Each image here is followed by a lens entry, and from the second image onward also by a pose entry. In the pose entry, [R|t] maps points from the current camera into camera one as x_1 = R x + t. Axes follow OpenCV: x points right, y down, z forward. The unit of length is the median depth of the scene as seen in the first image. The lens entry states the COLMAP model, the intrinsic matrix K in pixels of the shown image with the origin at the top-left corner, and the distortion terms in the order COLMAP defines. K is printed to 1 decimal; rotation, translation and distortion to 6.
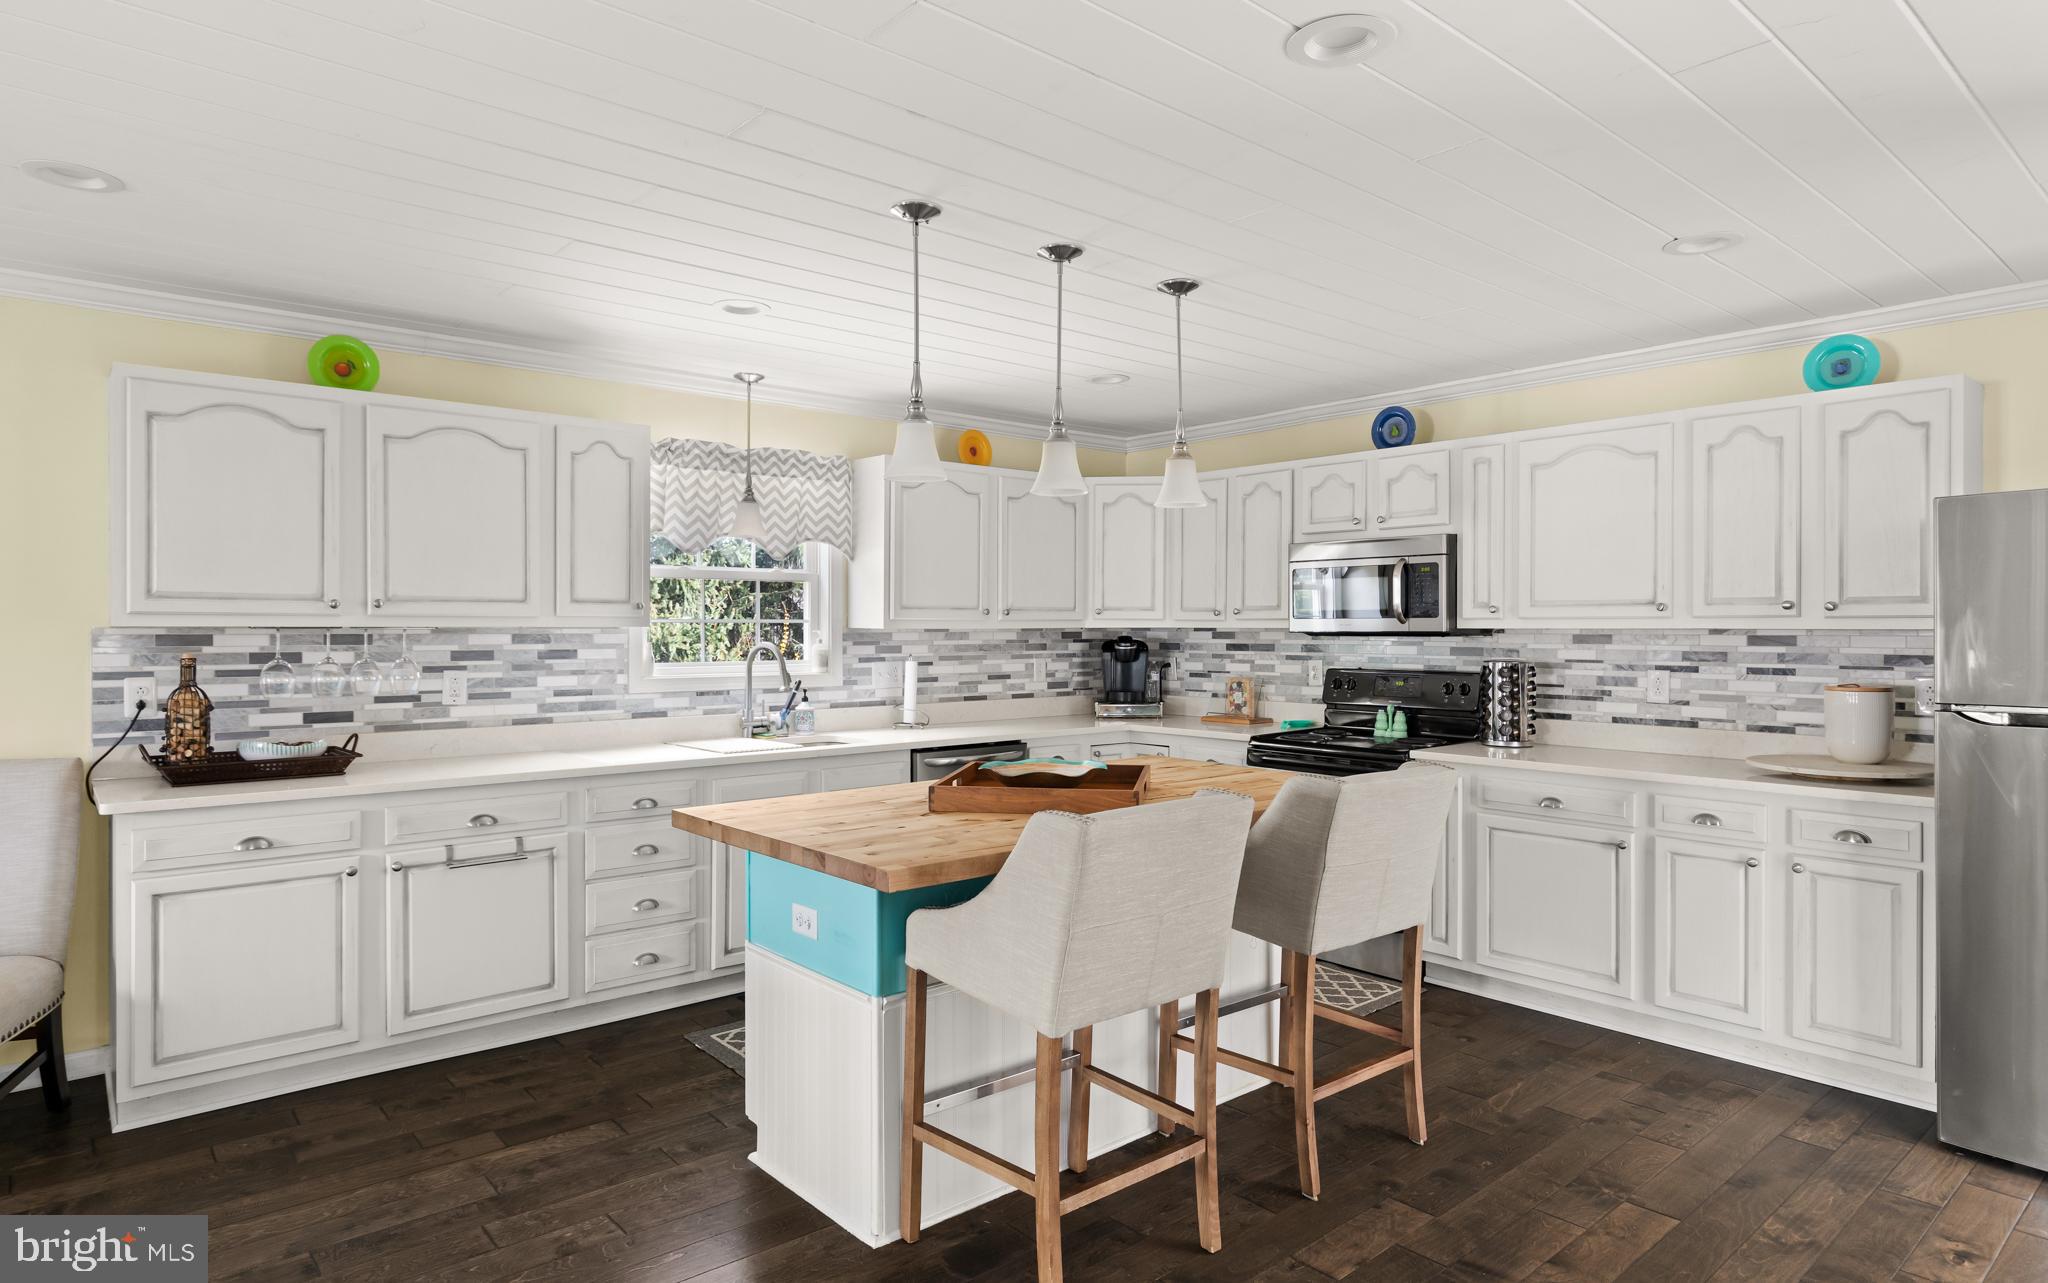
lens RADIAL K [[1117.5, 0, 1028.3], [0, 1117.5, 631.4], [0, 0, 1]] dist [-0.000173, 0.000424]
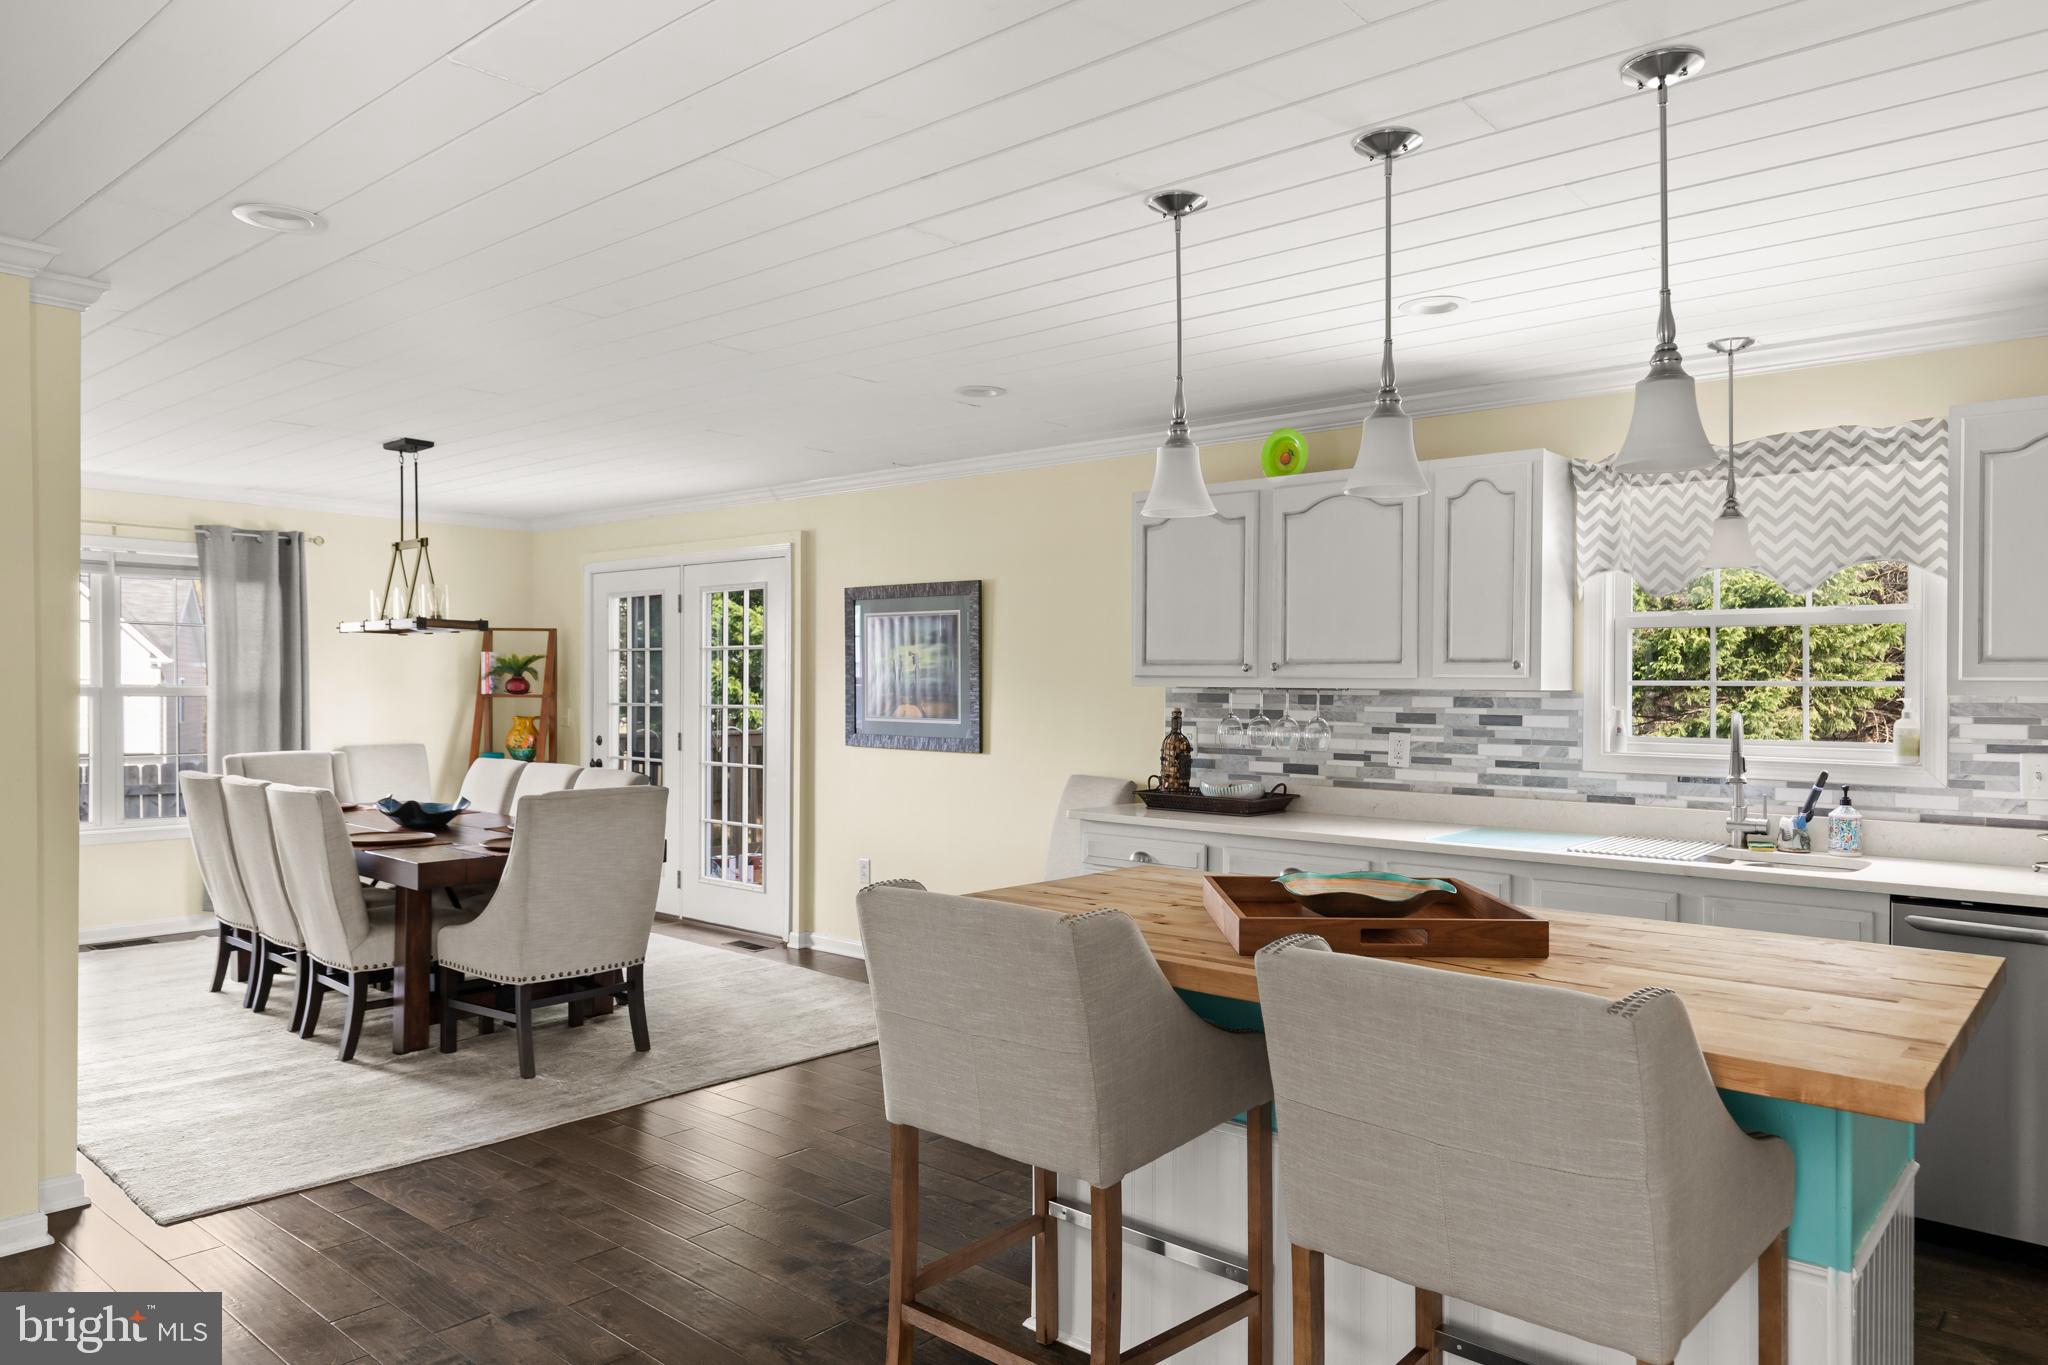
lens RADIAL K [[1314.0, 0, 1028.5], [0, 1314.0, 683.3], [0, 0, 1]] dist [-0.006109, -0.001359]
pose [[0.161089, -0.002344, -0.986937, 0.565031], [-0.012790, 0.999908, -0.004463, 0.000463], [0.986857, 0.013342, 0.161045, 0.465607]]
